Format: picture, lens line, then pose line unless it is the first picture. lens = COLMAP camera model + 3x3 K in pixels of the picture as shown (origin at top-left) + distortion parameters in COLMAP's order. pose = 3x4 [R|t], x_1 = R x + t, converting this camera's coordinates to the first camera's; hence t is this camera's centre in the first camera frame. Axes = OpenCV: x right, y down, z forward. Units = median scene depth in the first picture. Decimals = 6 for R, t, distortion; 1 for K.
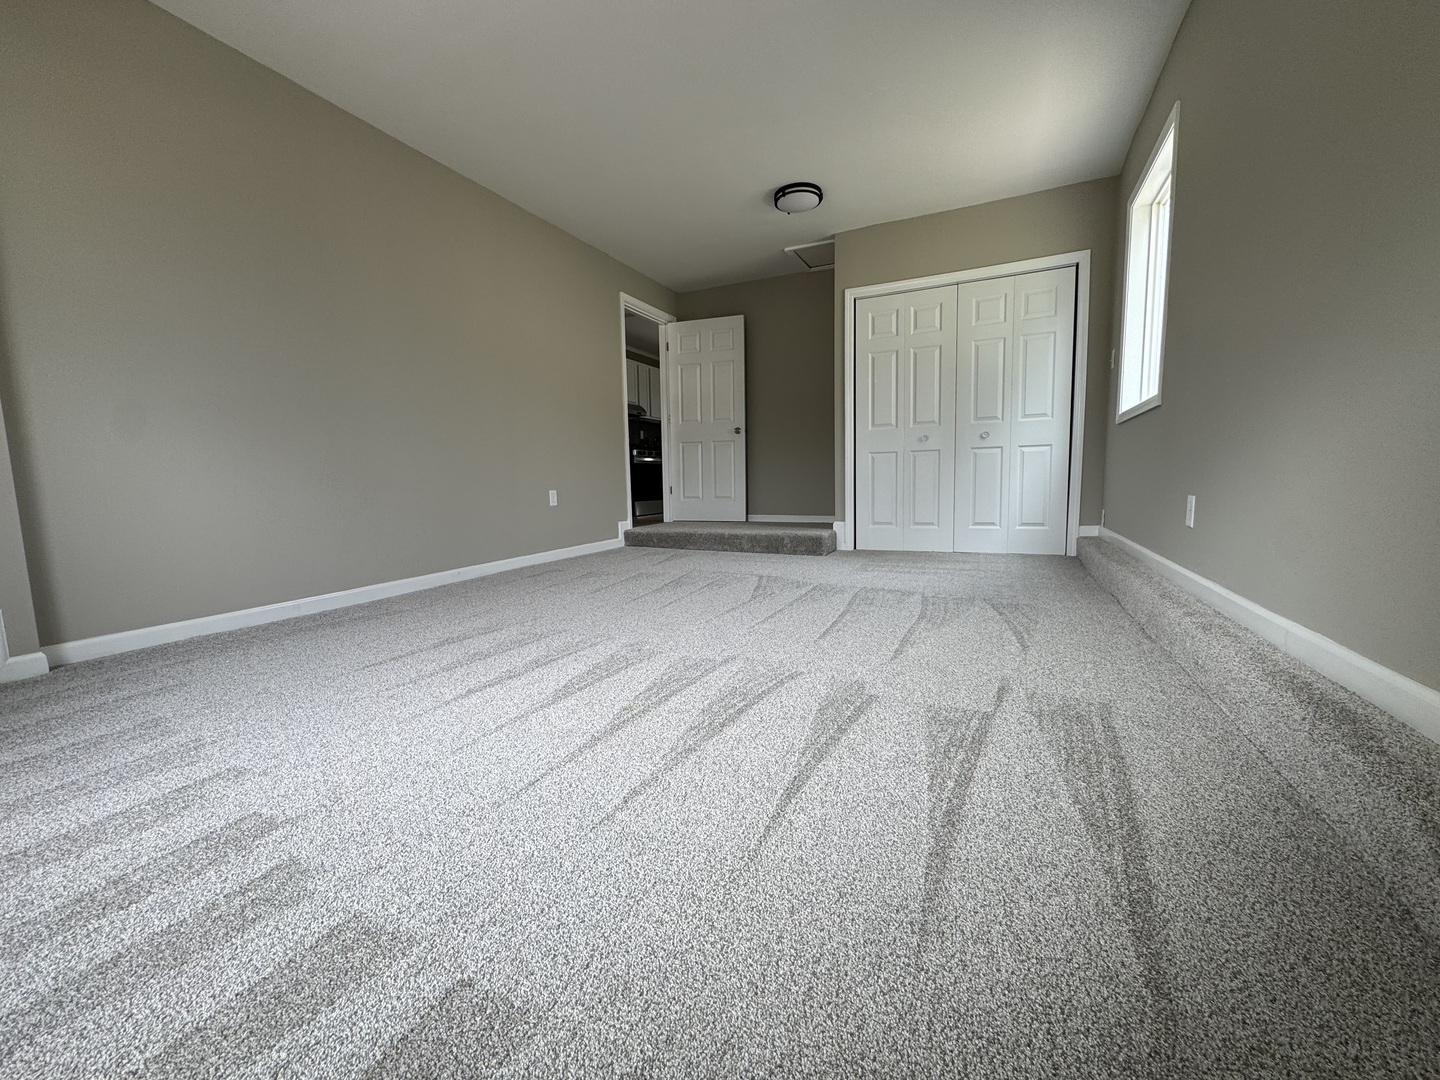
lens RADIAL K [[579.3, 0, 719.0], [0, 579.3, 540.6], [0, 0, 1]] dist [-0.003692, 0.000842]
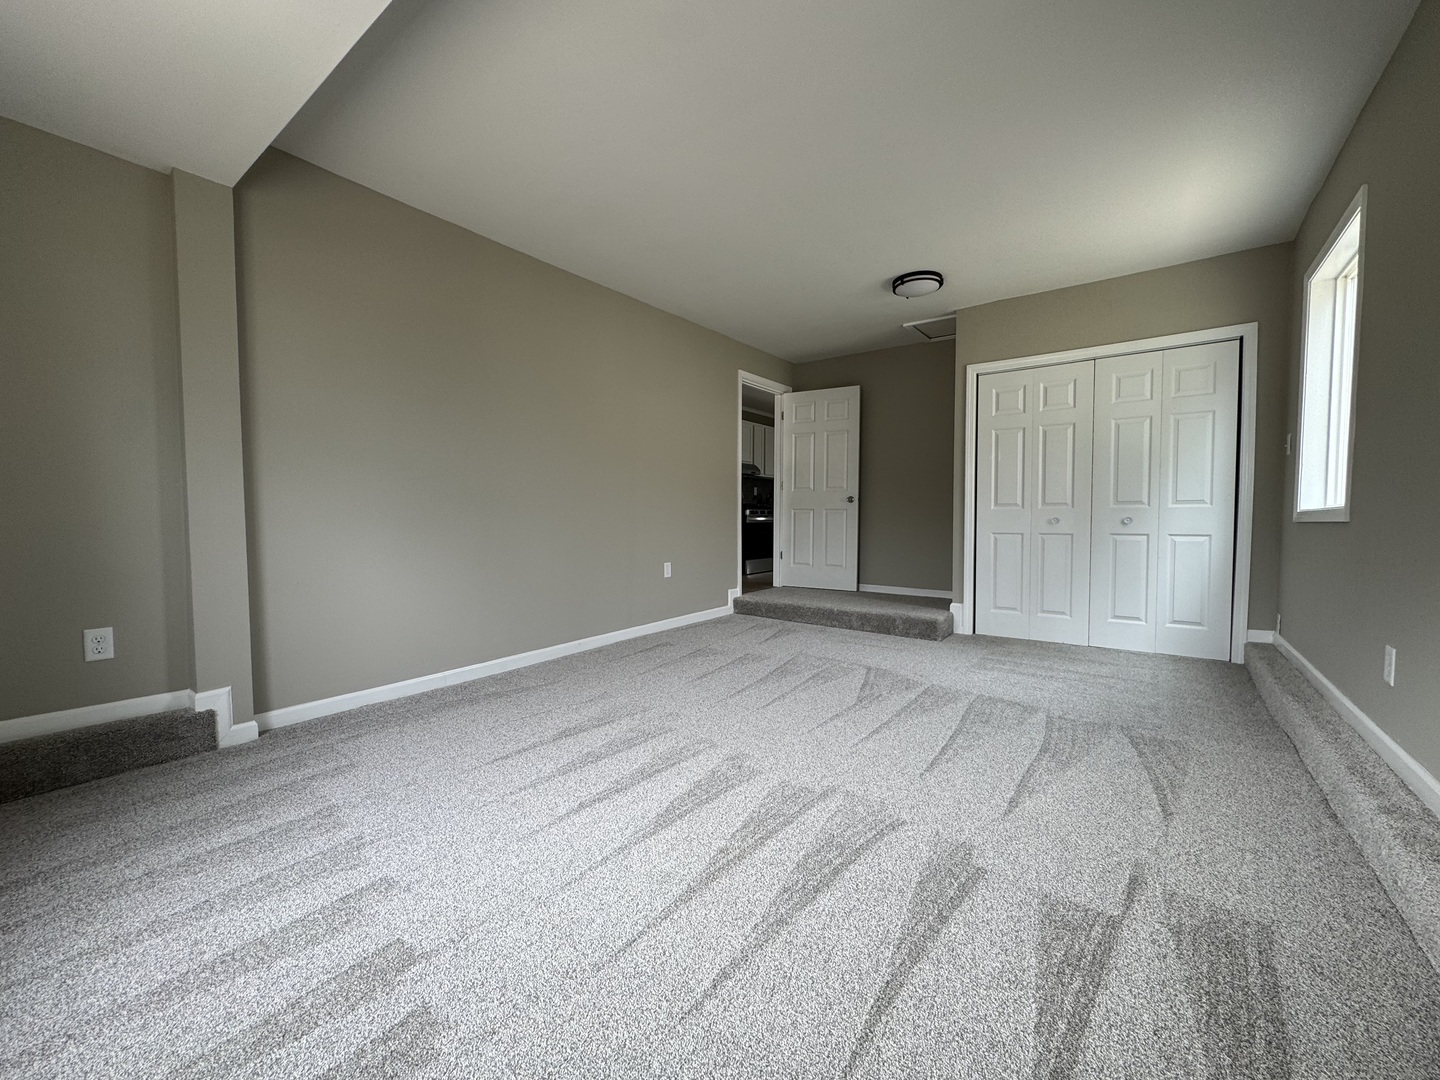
lens RADIAL K [[579.3, 0, 717.1], [0, 579.3, 539.3], [0, 0, 1]] dist [-0.003692, 0.000842]
pose [[0.980288, 0.028909, -0.195445, 0.010921], [-0.041000, 0.997468, -0.058105, -0.149753], [0.193271, 0.064973, 0.978992, -0.029654]]
